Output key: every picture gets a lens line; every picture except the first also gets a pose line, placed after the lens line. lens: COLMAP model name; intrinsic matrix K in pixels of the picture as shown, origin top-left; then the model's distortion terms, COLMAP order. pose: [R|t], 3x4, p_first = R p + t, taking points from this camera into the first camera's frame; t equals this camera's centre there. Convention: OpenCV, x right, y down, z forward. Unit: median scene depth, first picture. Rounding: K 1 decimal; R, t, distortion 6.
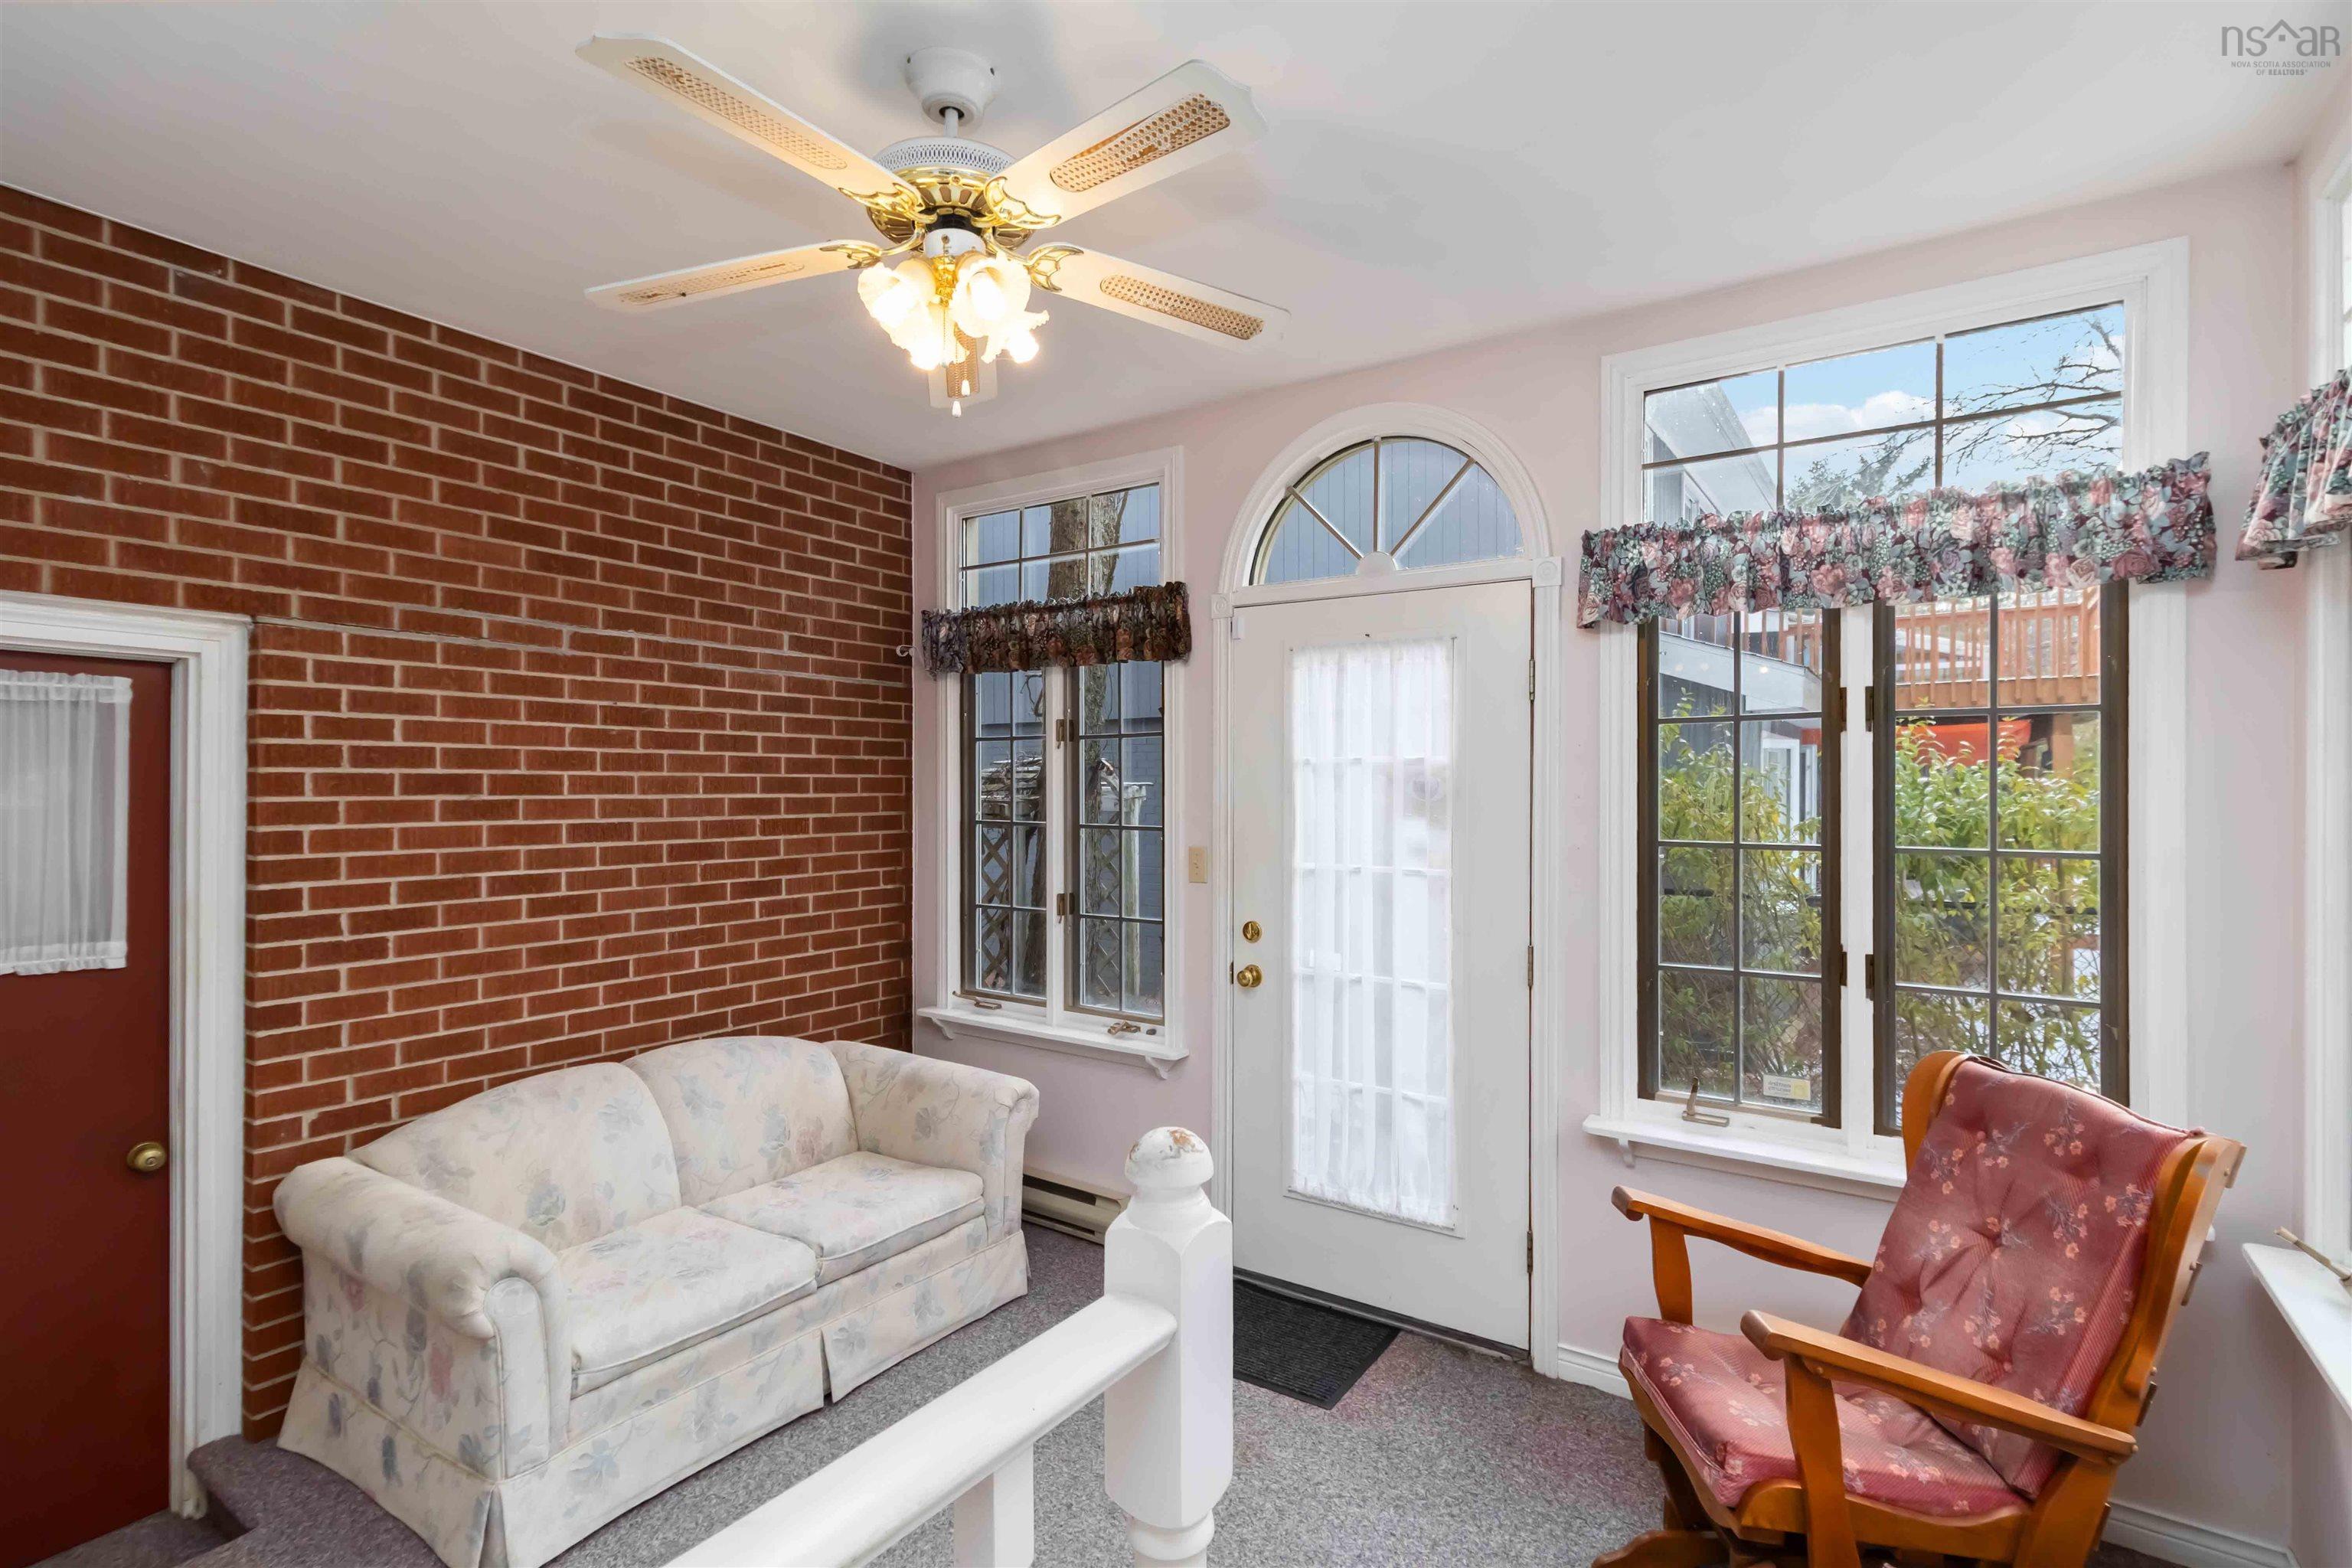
lens RADIAL K [[1088.0, 0, 1179.7], [0, 1088.0, 781.1], [0, 0, 1]] dist [0.009837, 0.000687]
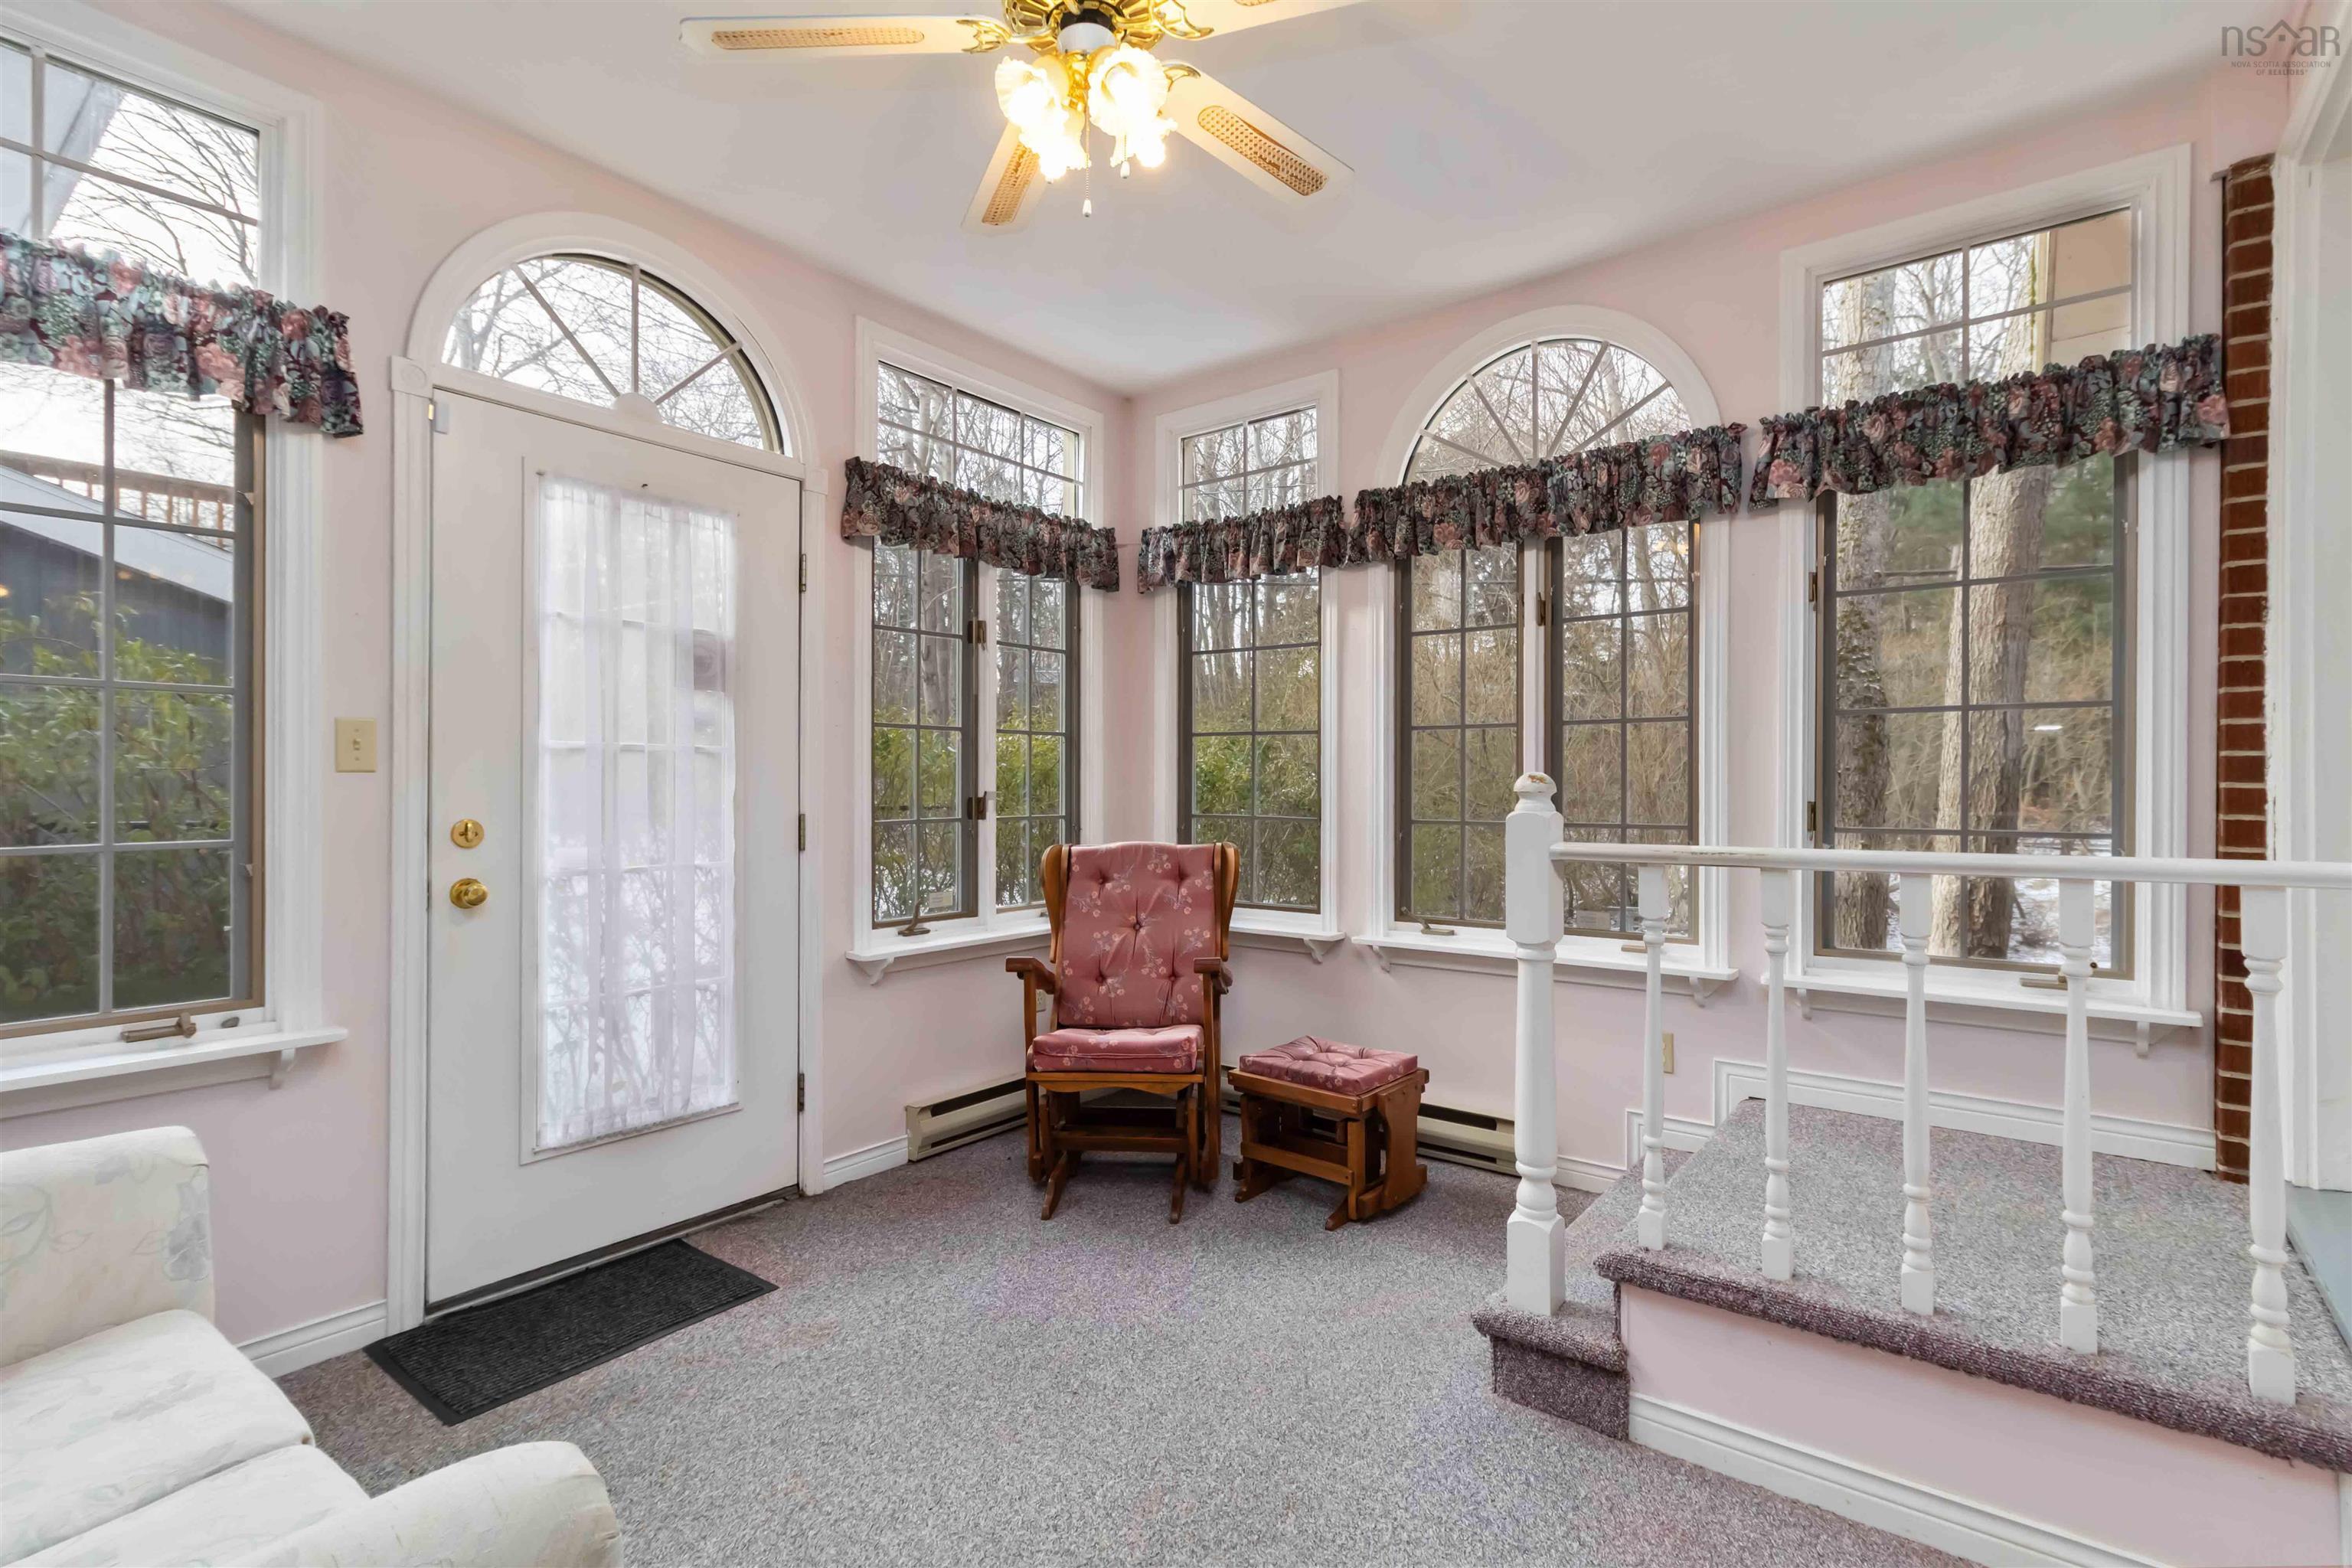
lens RADIAL K [[1088.0, 0, 1173.9], [0, 1088.0, 789.9], [0, 0, 1]] dist [0.009837, 0.000687]
pose [[0.077390, 0.001538, 0.997000, -0.736280], [0.004434, 0.999988, -0.001887, 0.128727], [-0.996991, 0.004567, 0.077382, 0.531303]]
